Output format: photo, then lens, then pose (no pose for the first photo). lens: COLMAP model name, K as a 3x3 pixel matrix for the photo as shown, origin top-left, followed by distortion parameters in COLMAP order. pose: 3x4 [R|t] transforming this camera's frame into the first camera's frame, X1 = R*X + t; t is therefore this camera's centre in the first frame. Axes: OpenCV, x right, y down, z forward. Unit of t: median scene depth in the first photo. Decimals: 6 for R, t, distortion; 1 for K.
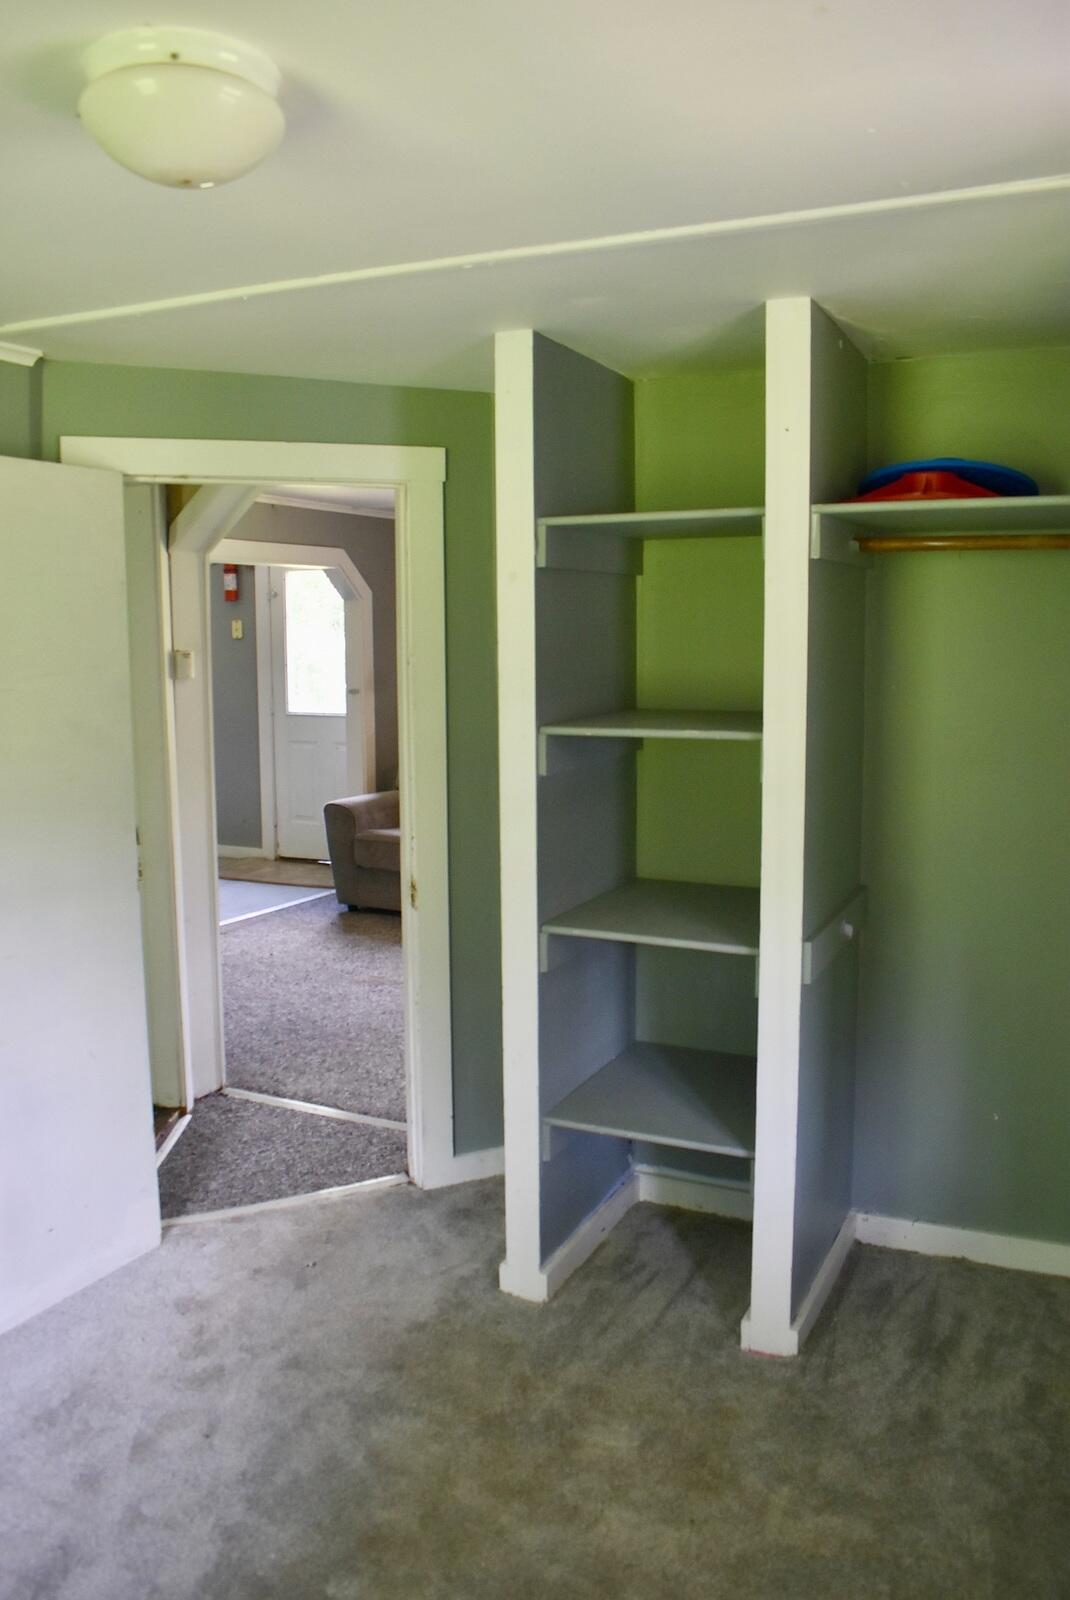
lens RADIAL K [[1270.3, 0, 535.0], [0, 1270.3, 800.0], [0, 0, 1]] dist [-0.096112, 0.012540]
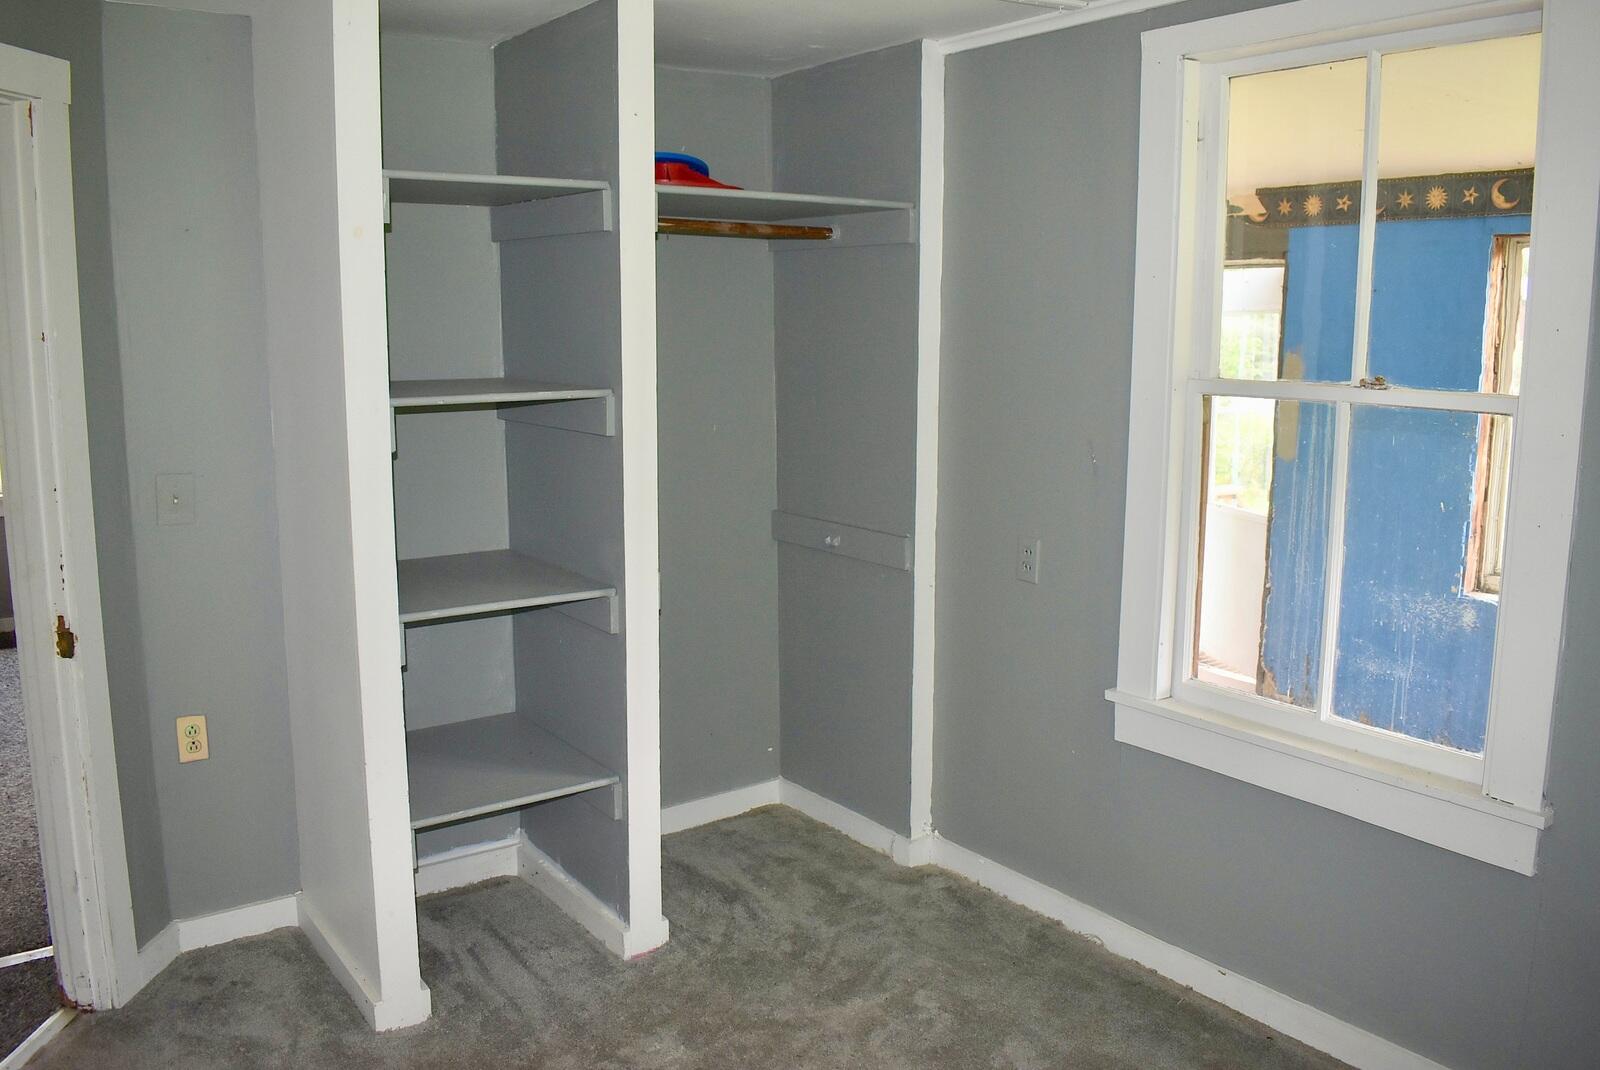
lens RADIAL K [[1270.3, 0, 800.0], [0, 1270.3, 535.0], [0, 0, 1]] dist [-0.096112, 0.012540]
pose [[0.482565, -0.133763, 0.865586, -0.535458], [0.102290, 0.990113, 0.095980, -0.014432], [-0.869867, 0.042224, 0.491476, 0.250247]]
